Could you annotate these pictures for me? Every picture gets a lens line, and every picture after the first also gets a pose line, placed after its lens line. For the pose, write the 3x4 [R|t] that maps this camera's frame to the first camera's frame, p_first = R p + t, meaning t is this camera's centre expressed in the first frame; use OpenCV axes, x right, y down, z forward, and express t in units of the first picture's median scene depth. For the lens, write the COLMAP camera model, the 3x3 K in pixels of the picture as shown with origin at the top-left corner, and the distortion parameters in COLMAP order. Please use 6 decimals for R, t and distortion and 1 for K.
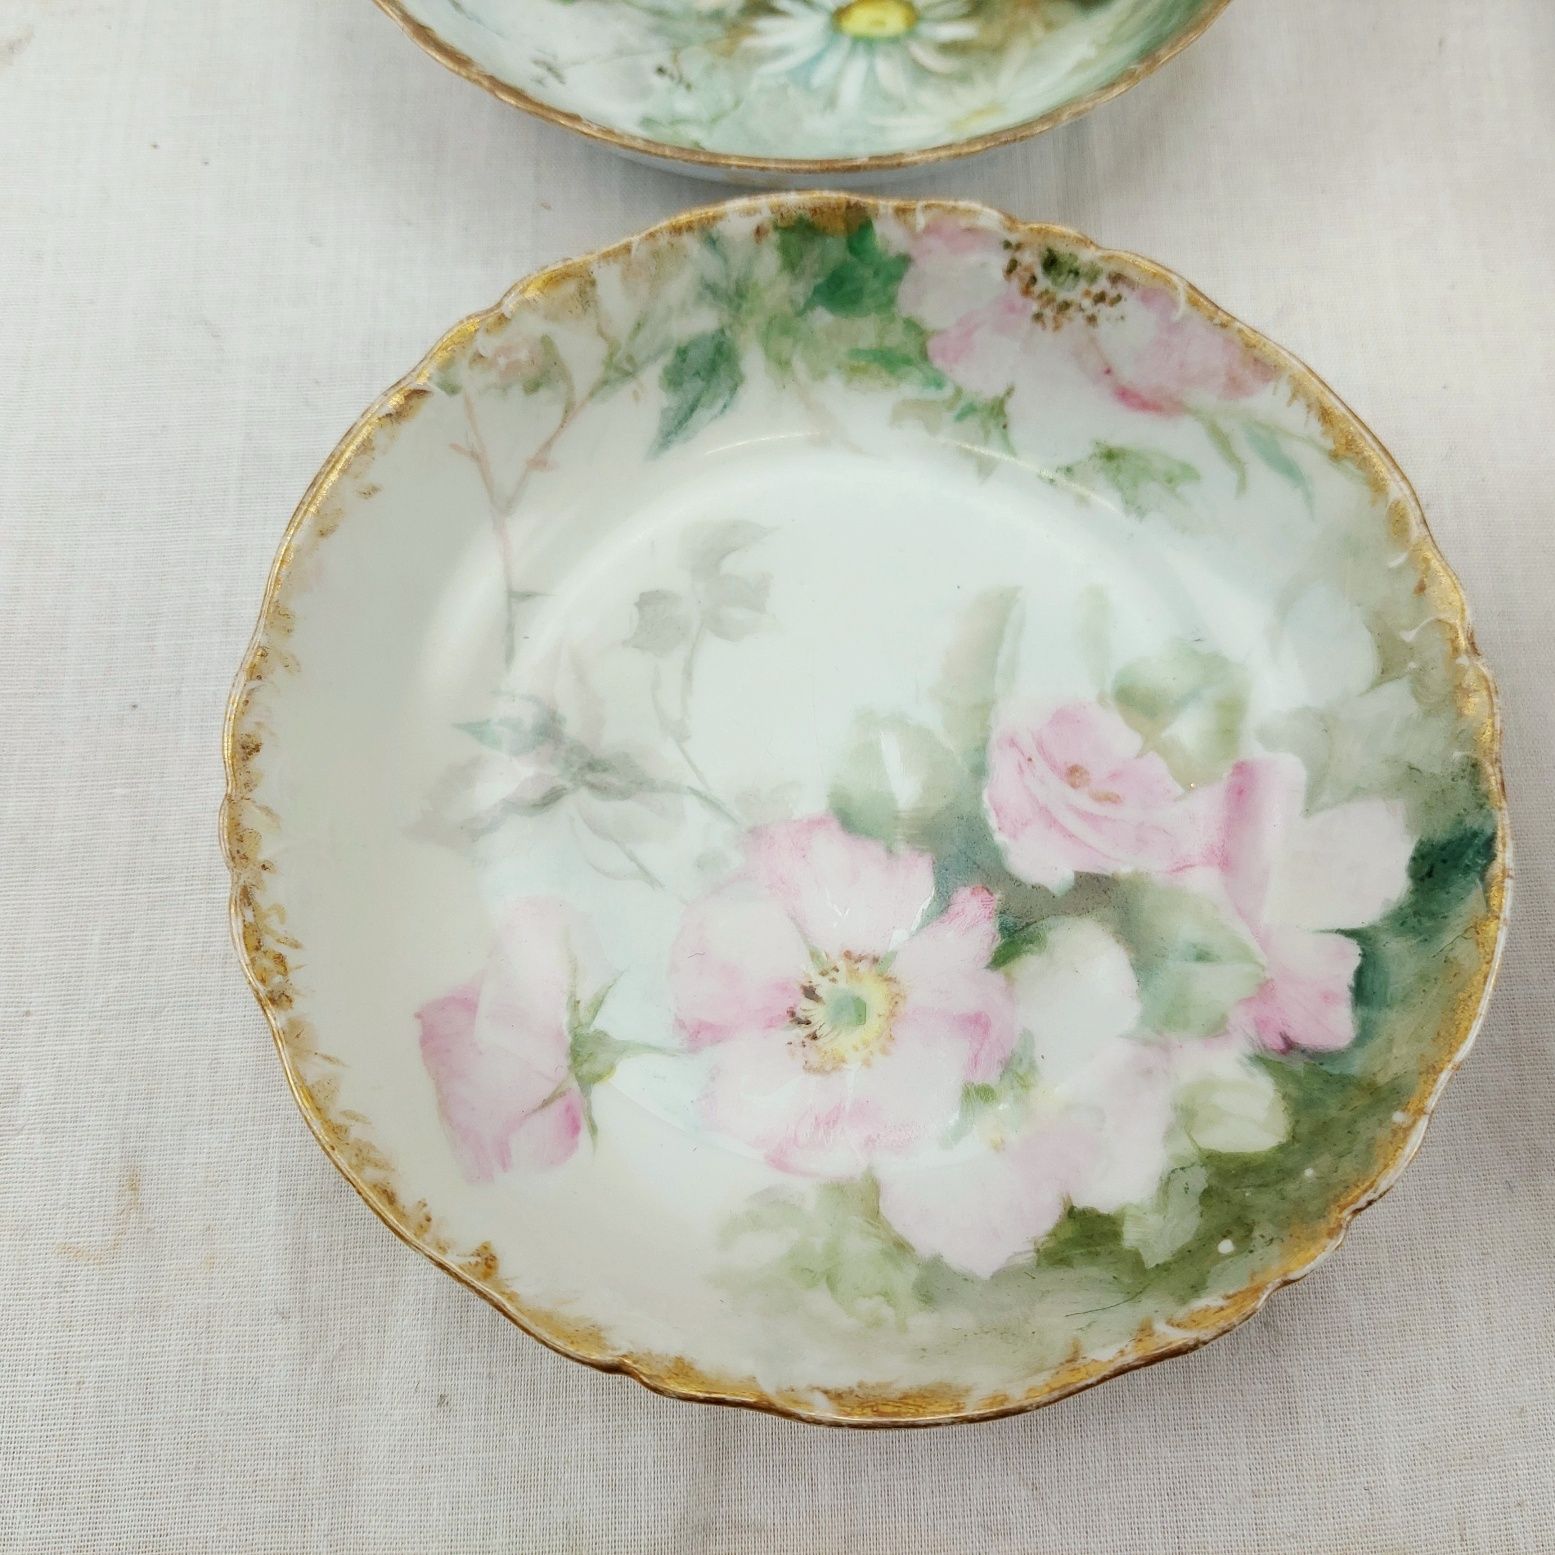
lens RADIAL K [[1590.2, 0, 744.2], [0, 1590.2, 779.8], [0, 0, 1]] dist [0.085569, -0.222218]
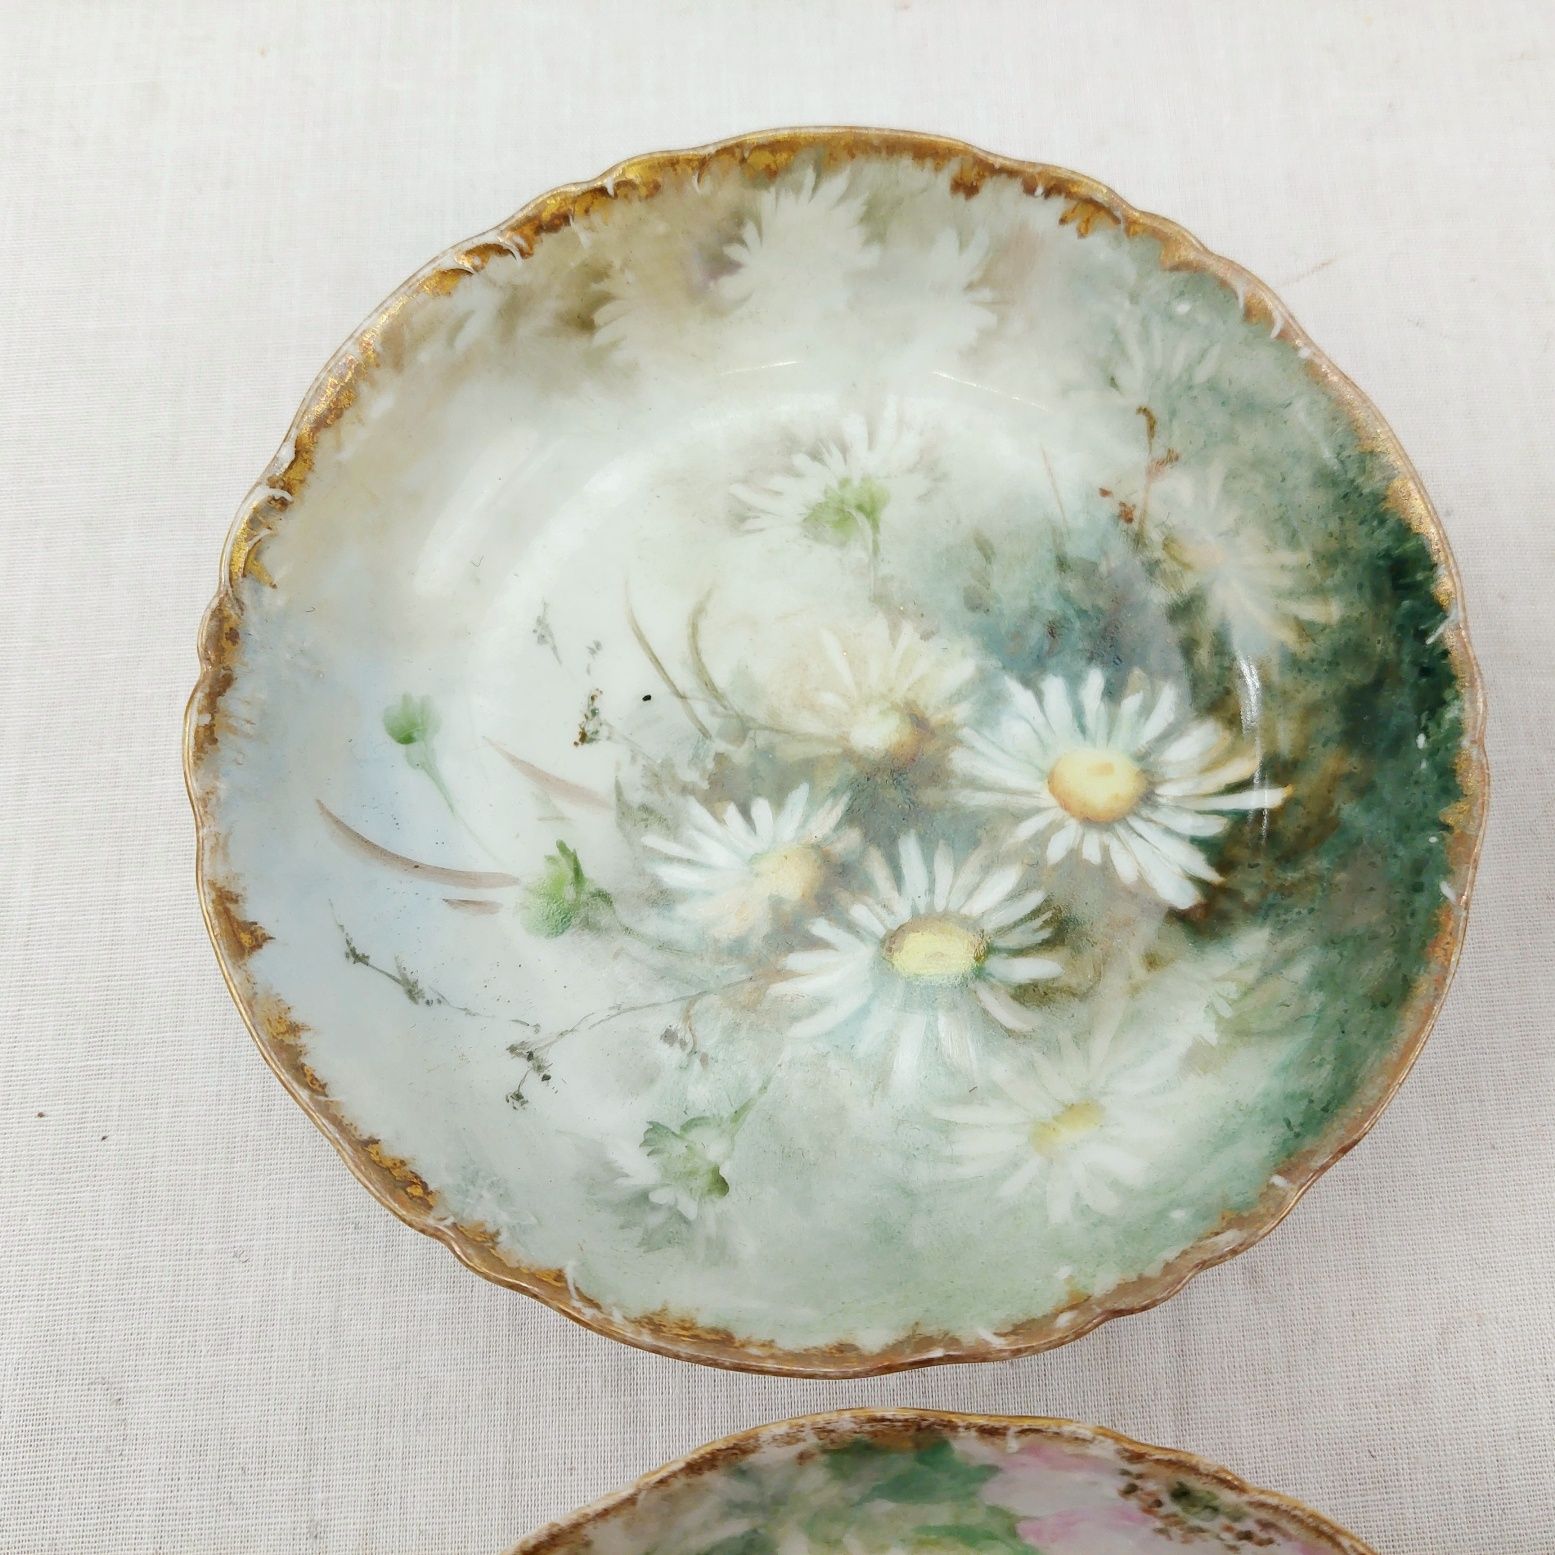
lens RADIAL K [[1590.2, 0, 744.2], [0, 1590.2, 779.8], [0, 0, 1]] dist [0.085569, -0.222218]
pose [[0.999956, -0.009277, 0.001486, -0.016220], [0.009240, 0.999682, 0.023449, -0.654929], [-0.001704, -0.023434, 0.999724, 0.227884]]
